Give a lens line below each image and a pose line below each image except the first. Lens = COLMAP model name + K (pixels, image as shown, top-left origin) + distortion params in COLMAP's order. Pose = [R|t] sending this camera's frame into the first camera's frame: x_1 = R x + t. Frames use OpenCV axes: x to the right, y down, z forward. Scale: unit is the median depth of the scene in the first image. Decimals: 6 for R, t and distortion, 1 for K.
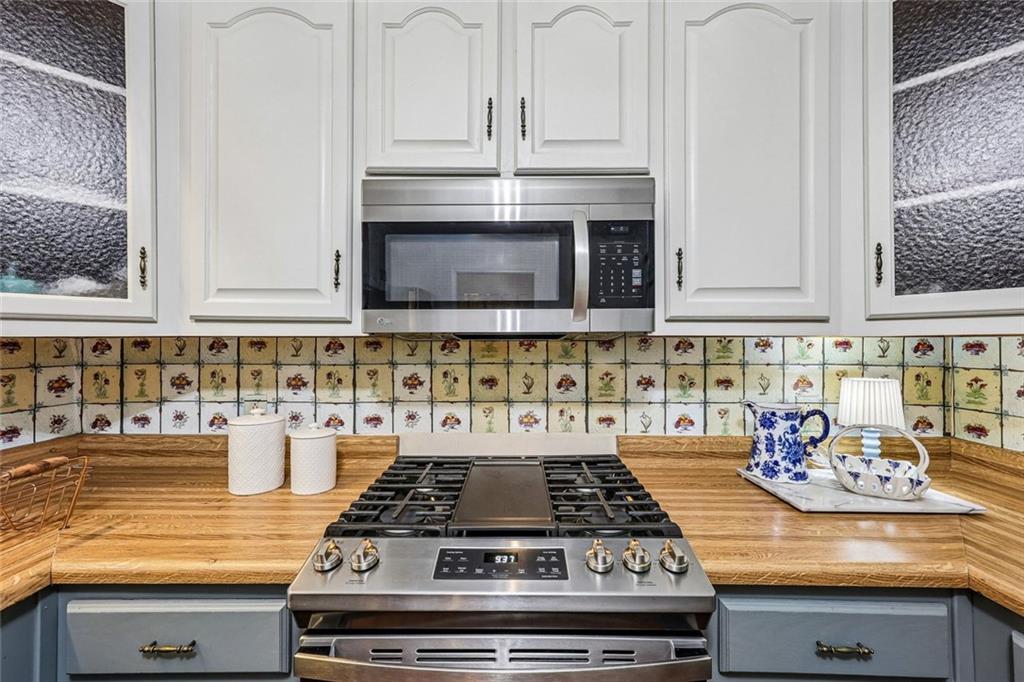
lens RADIAL K [[410.1, 0, 506.3], [0, 410.1, 343.0], [0, 0, 1]] dist [0.008053, 0.000972]
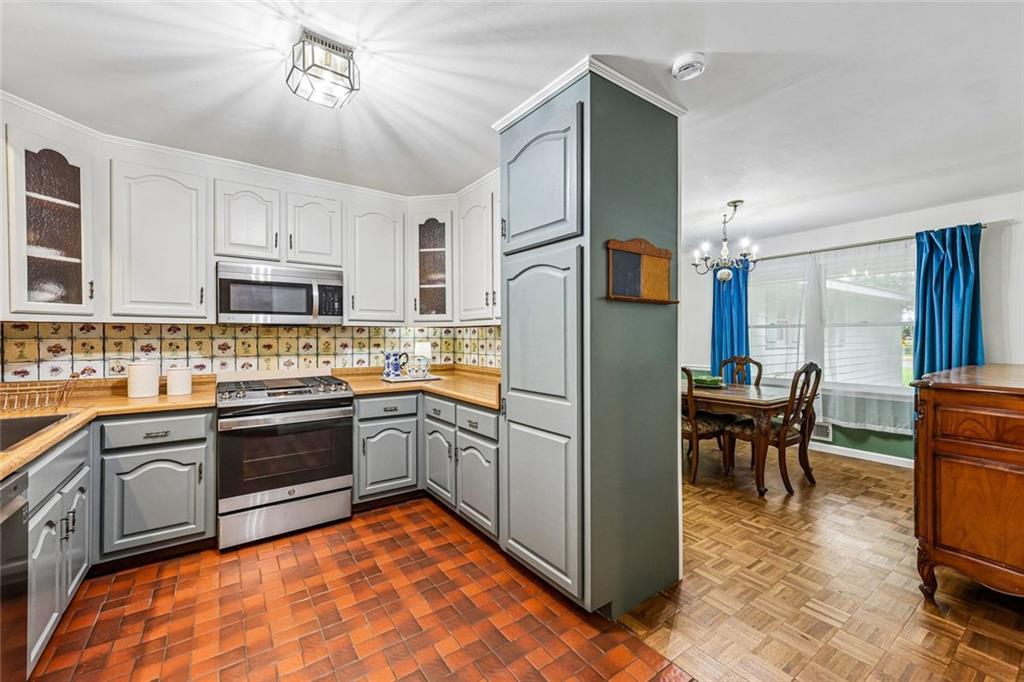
lens RADIAL K [[410.1, 0, 507.7], [0, 410.1, 337.7], [0, 0, 1]] dist [0.008053, 0.000972]
pose [[0.806502, -0.002321, 0.591227, -0.322821], [-0.000559, 0.999989, 0.004688, 0.041342], [-0.591232, -0.004111, 0.806491, -1.579936]]
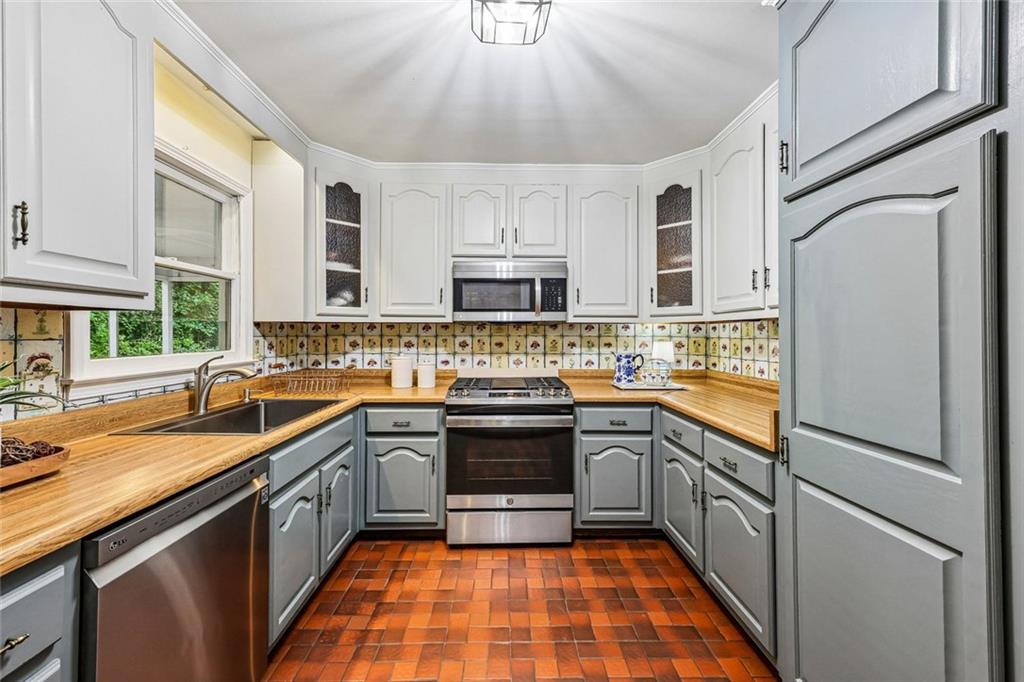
lens RADIAL K [[410.1, 0, 508.7], [0, 410.1, 332.3], [0, 0, 1]] dist [0.008053, 0.000972]
pose [[0.999364, 0.001716, 0.035630, -0.074296], [-0.001590, 0.999992, -0.003573, 0.042475], [-0.035636, 0.003514, 0.999359, -1.227446]]
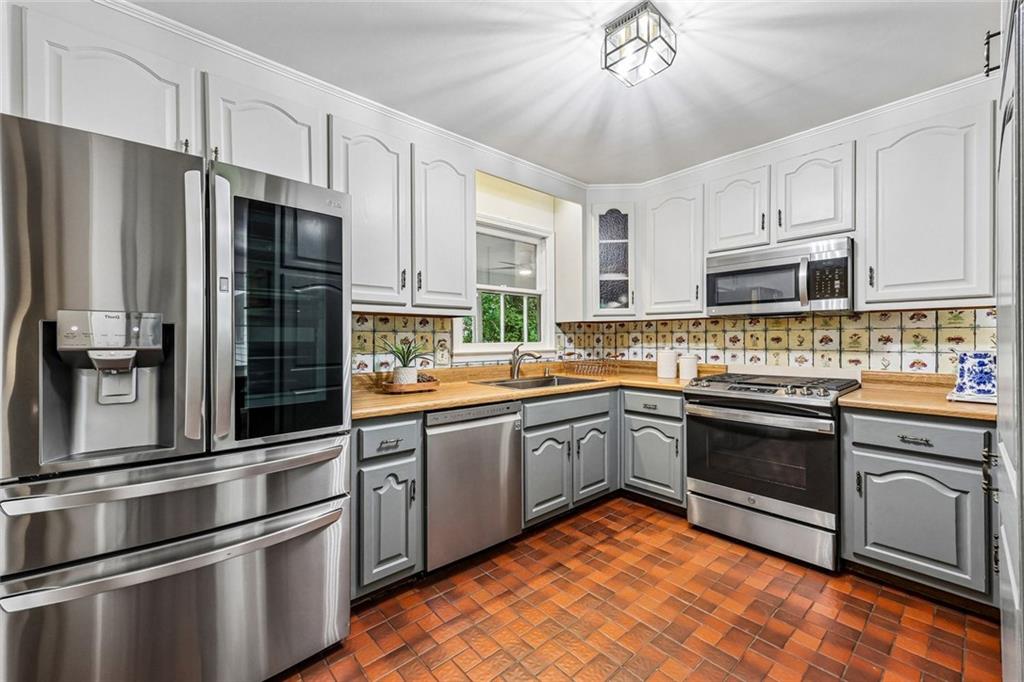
lens RADIAL K [[410.1, 0, 515.4], [0, 410.1, 340.4], [0, 0, 1]] dist [0.008053, 0.000972]
pose [[0.679469, -0.000581, -0.733704, 0.588756], [0.004902, 0.999981, 0.003747, 0.091945], [0.733688, -0.006142, 0.679459, -1.328632]]
